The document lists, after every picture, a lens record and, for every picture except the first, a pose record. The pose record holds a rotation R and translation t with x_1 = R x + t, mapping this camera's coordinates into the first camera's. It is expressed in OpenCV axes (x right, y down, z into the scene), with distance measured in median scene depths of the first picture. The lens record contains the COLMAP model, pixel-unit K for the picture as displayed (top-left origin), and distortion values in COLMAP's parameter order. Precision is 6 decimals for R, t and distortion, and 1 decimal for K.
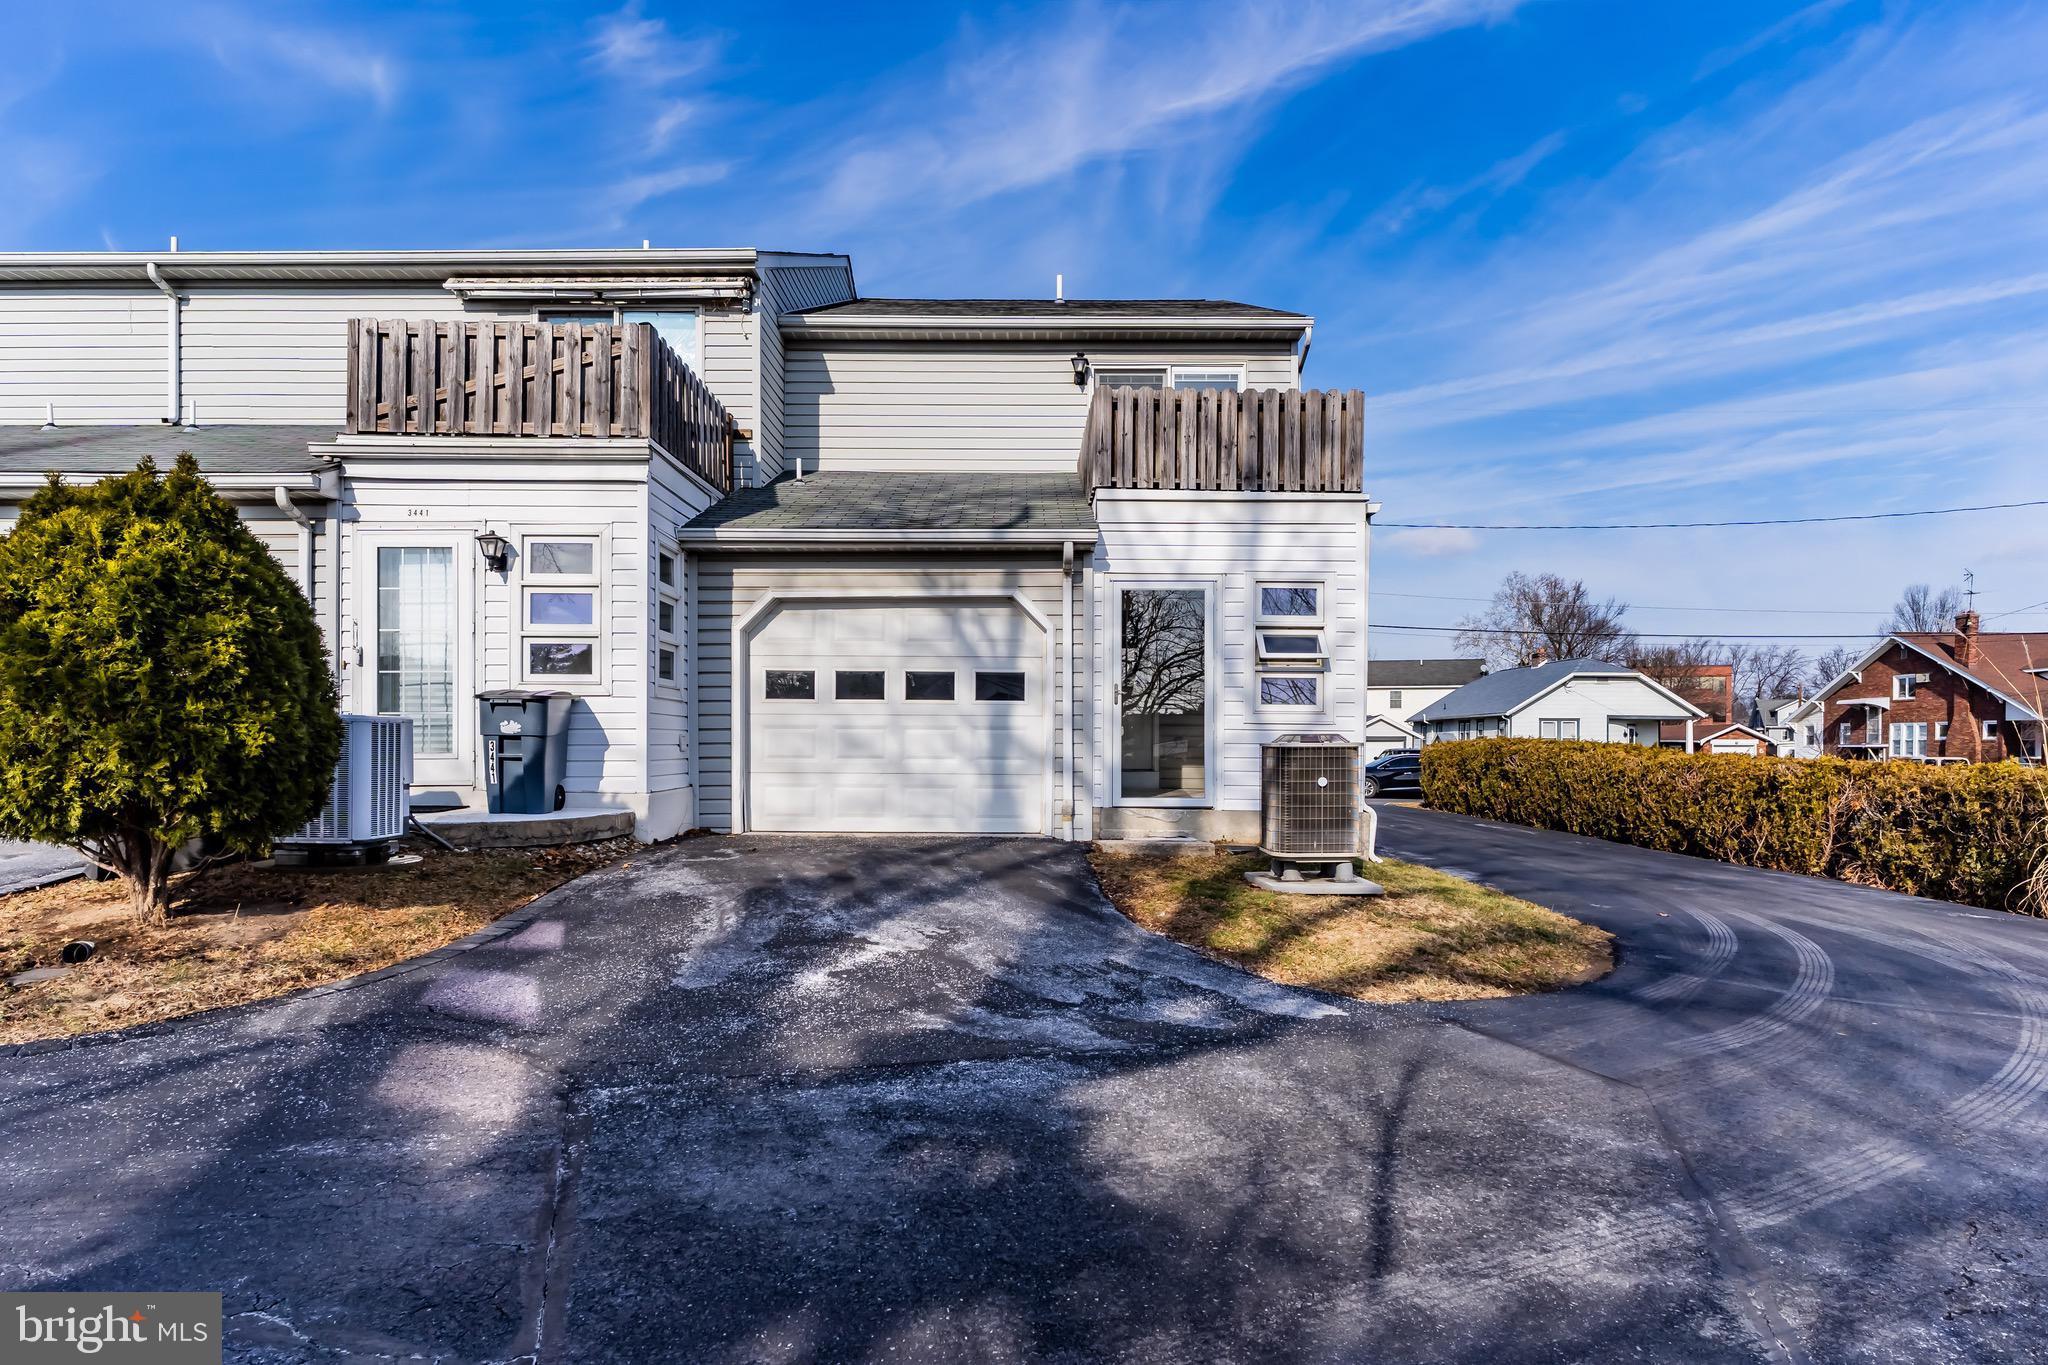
lens RADIAL K [[1131.1, 0, 1024.4], [0, 1131.1, 727.3], [0, 0, 1]] dist [-0.006149, -0.000031]
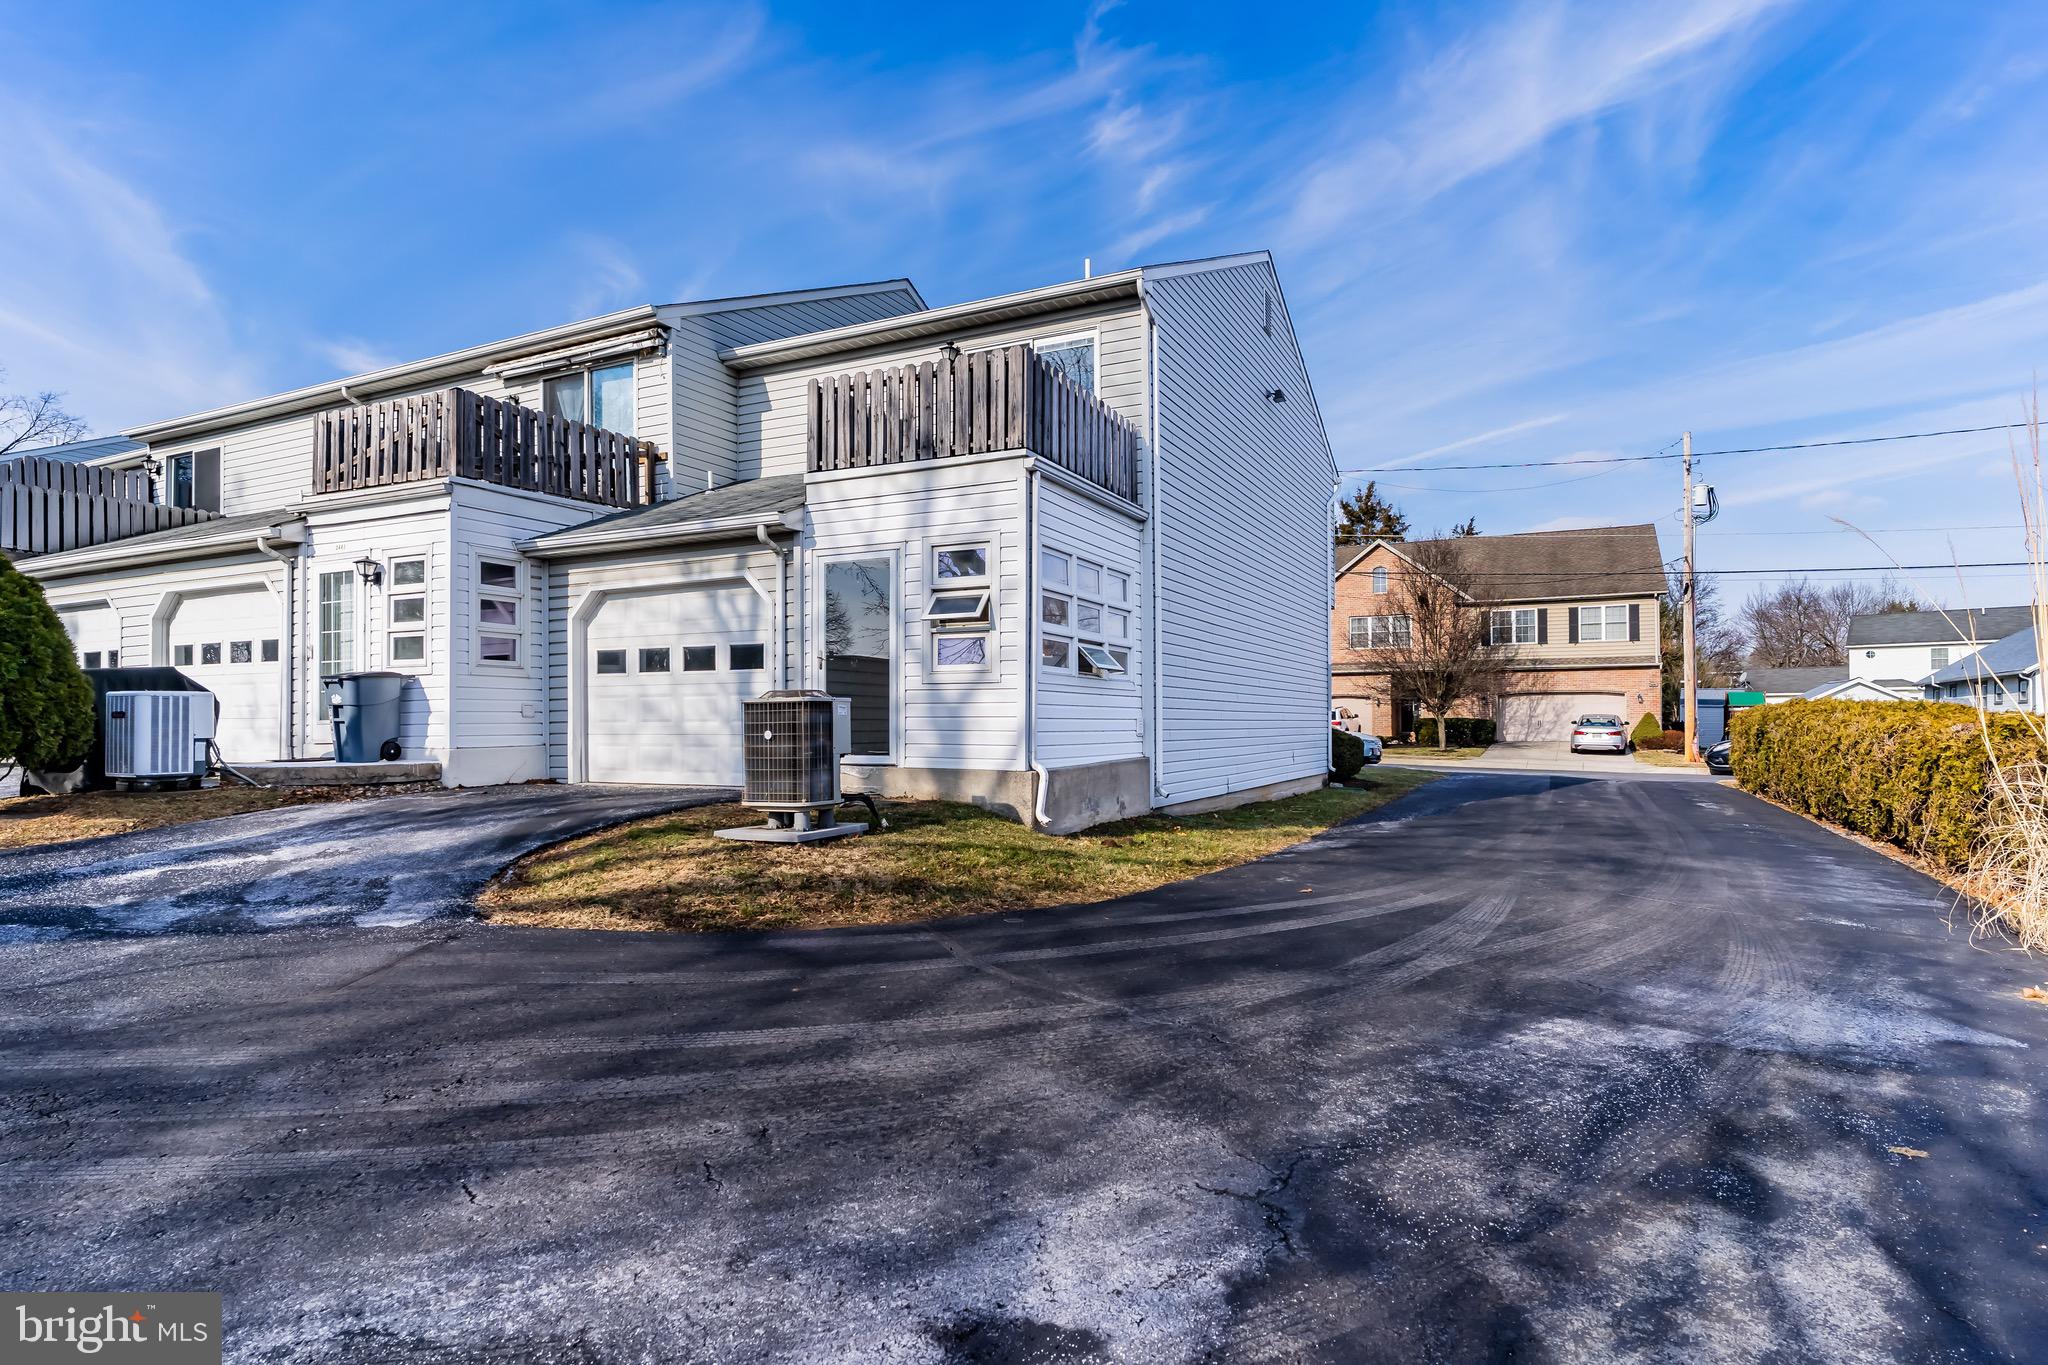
lens RADIAL K [[1085.4, 0, 1017.8], [0, 1085.4, 686.9], [0, 0, 1]] dist [-0.002759, 0.000899]
pose [[0.899971, -0.023889, -0.435294, 0.703761], [0.016527, 0.999649, -0.020690, 0.021335], [0.435636, 0.011427, 0.900051, 0.142506]]
